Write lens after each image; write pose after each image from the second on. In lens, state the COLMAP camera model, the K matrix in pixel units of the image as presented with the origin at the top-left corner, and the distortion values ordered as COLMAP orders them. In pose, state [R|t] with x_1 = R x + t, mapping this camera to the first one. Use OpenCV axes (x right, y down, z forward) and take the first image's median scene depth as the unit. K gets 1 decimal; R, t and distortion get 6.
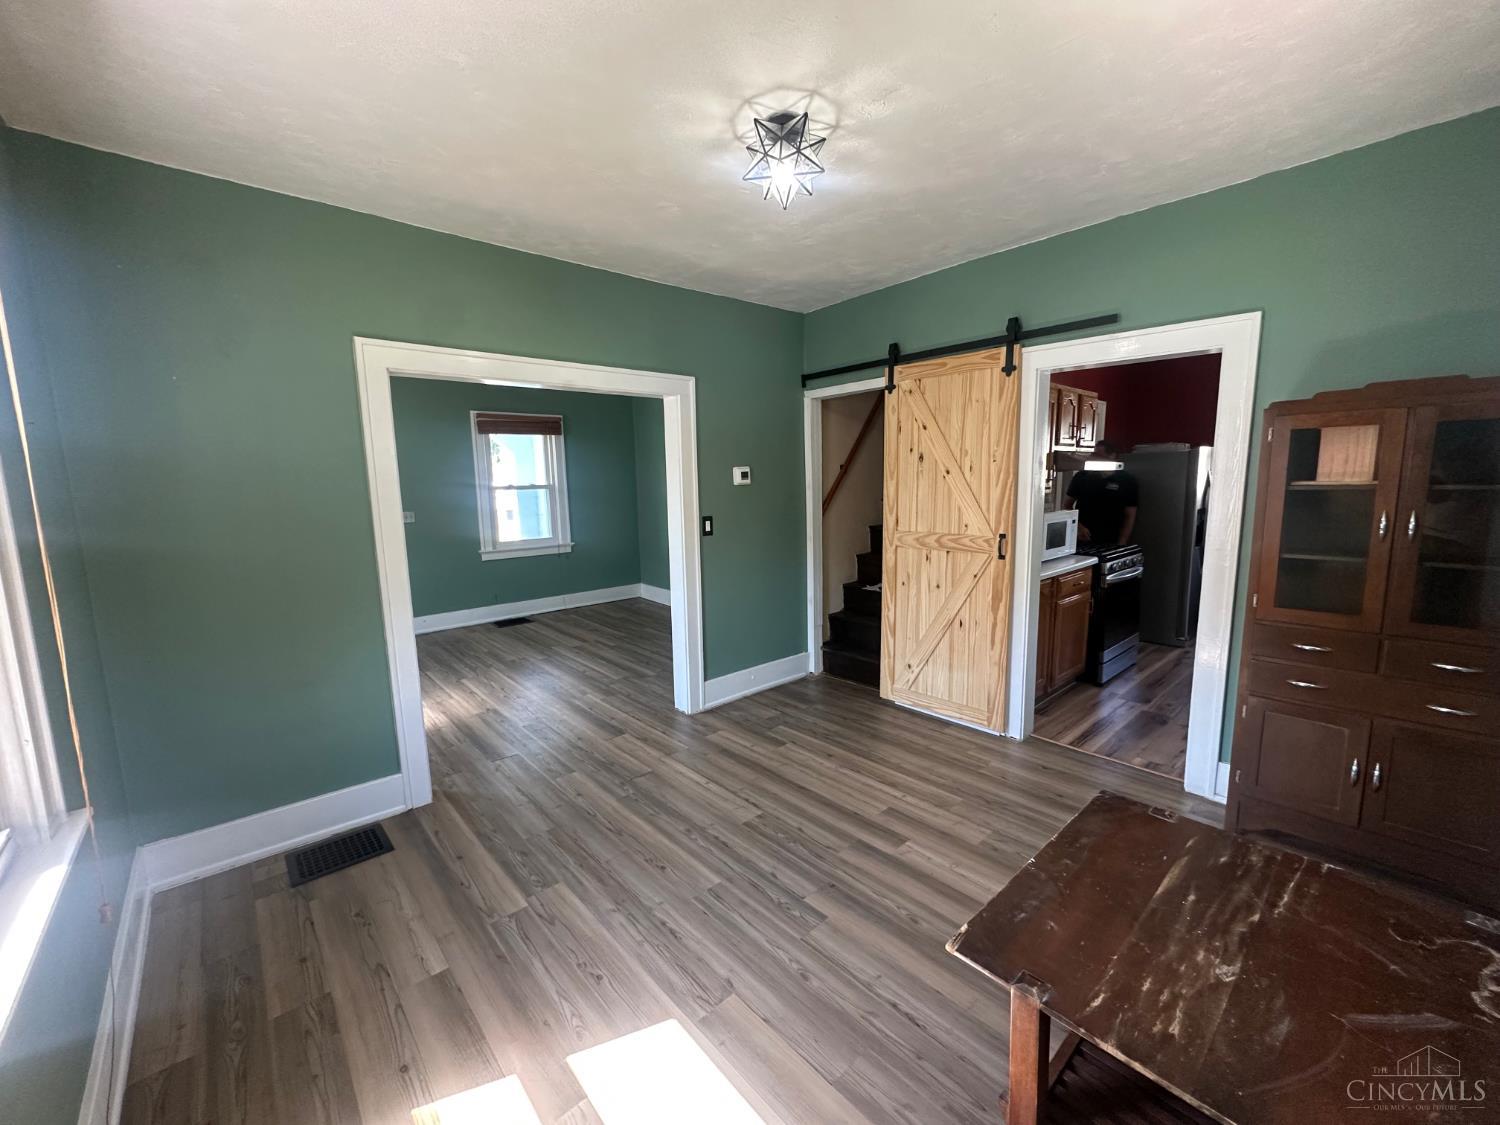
lens RADIAL K [[601.0, 0, 751.0], [0, 601.0, 562.8], [0, 0, 1]] dist [-0.004909, 0.000563]
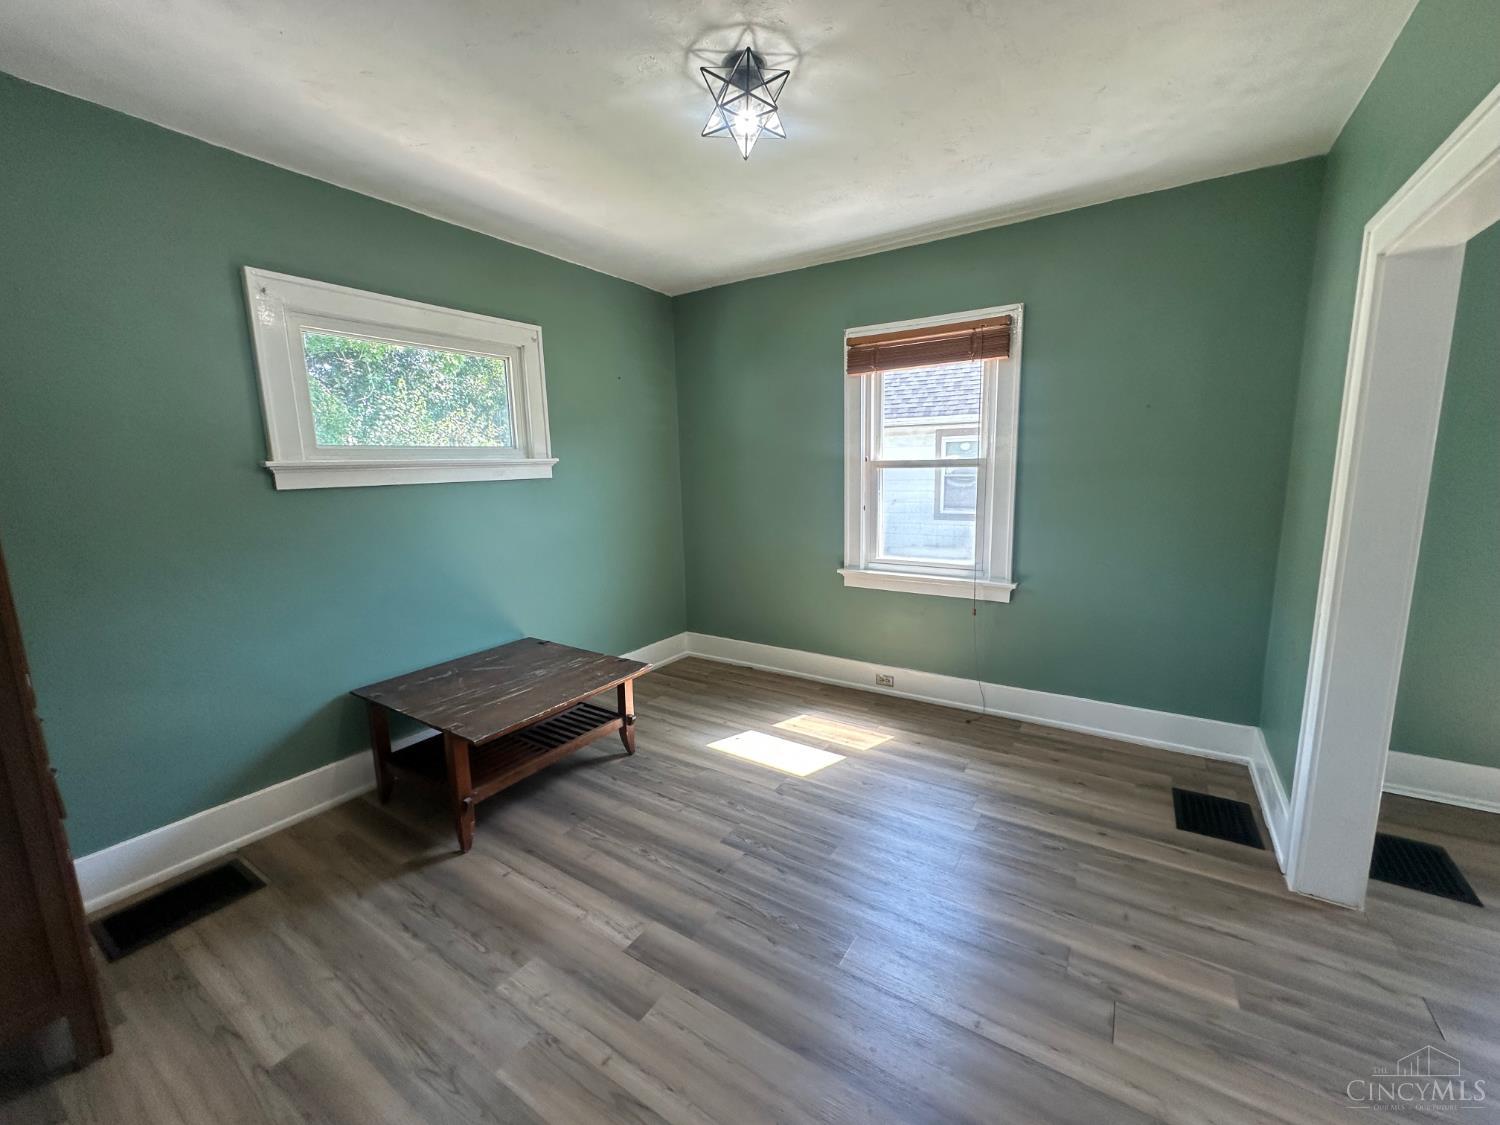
lens RADIAL K [[630.6, 0, 751.0], [0, 630.6, 561.6], [0, 0, 1]] dist [-0.002829, 0.000182]
pose [[-0.965789, 0.082463, -0.245868, 0.254736], [0.006035, 0.954985, 0.296593, -0.214465], [0.259259, 0.284963, -0.922812, 1.557968]]
